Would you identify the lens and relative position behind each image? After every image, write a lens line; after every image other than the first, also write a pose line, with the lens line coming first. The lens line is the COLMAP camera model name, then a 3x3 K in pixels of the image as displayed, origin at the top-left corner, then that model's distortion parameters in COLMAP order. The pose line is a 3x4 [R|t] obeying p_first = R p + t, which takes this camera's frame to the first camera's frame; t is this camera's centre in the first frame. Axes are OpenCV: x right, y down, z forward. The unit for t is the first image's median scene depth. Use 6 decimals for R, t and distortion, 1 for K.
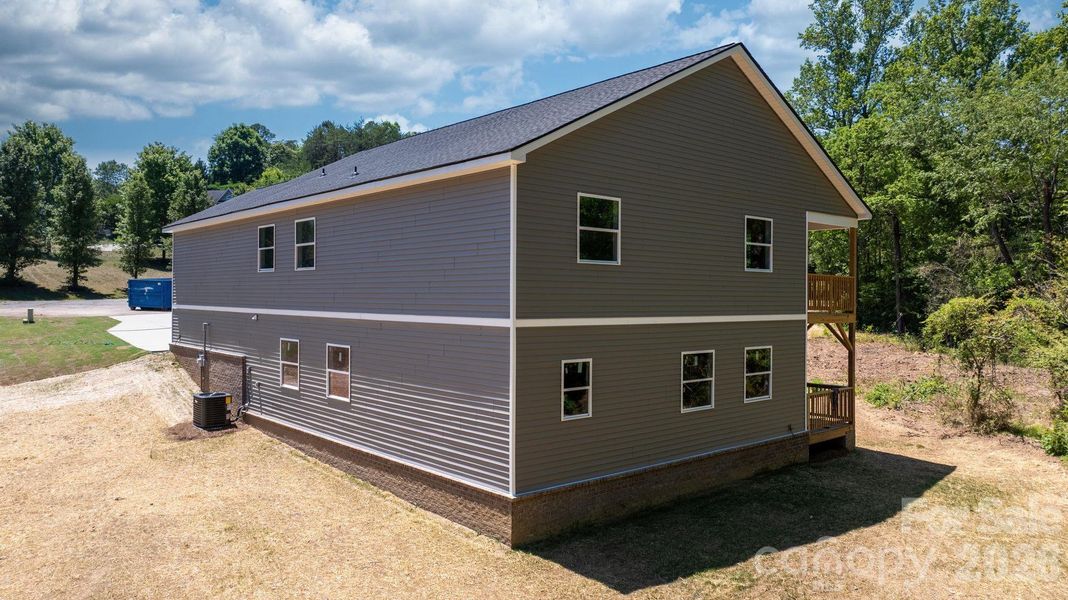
lens RADIAL K [[752.4, 0, 534.0], [0, 752.4, 300.0], [0, 0, 1]] dist [-0.002393, -0.088247]
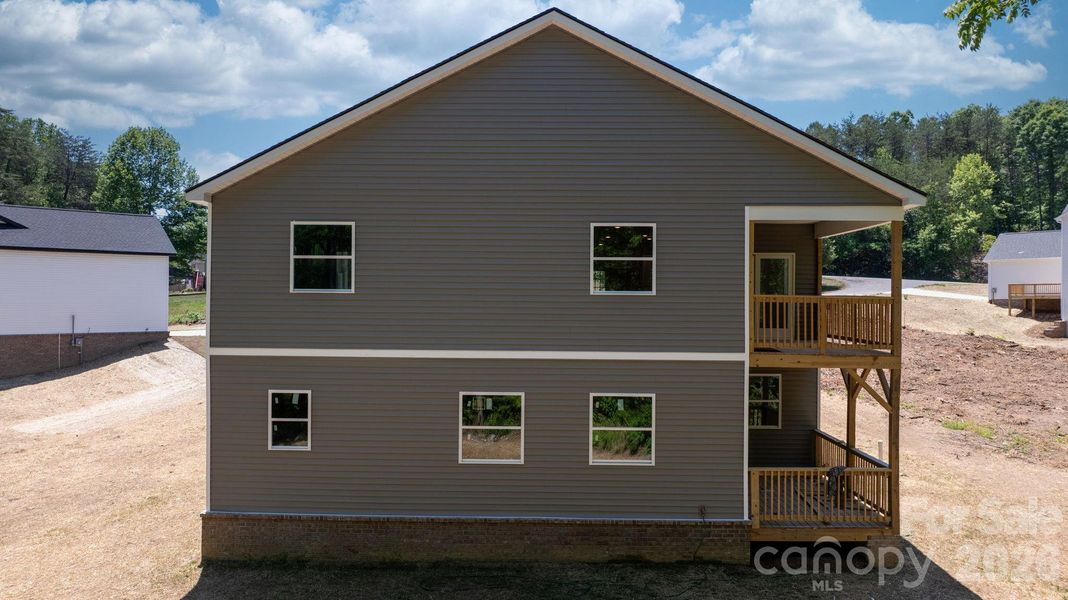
lens RADIAL K [[752.4, 0, 534.0], [0, 752.4, 300.0], [0, 0, 1]] dist [-0.002393, -0.088247]
pose [[0.737113, 0.001422, -0.675767, 0.937301], [-0.006249, 0.999969, -0.004712, -0.035863], [0.675740, 0.007696, 0.737100, 0.476498]]
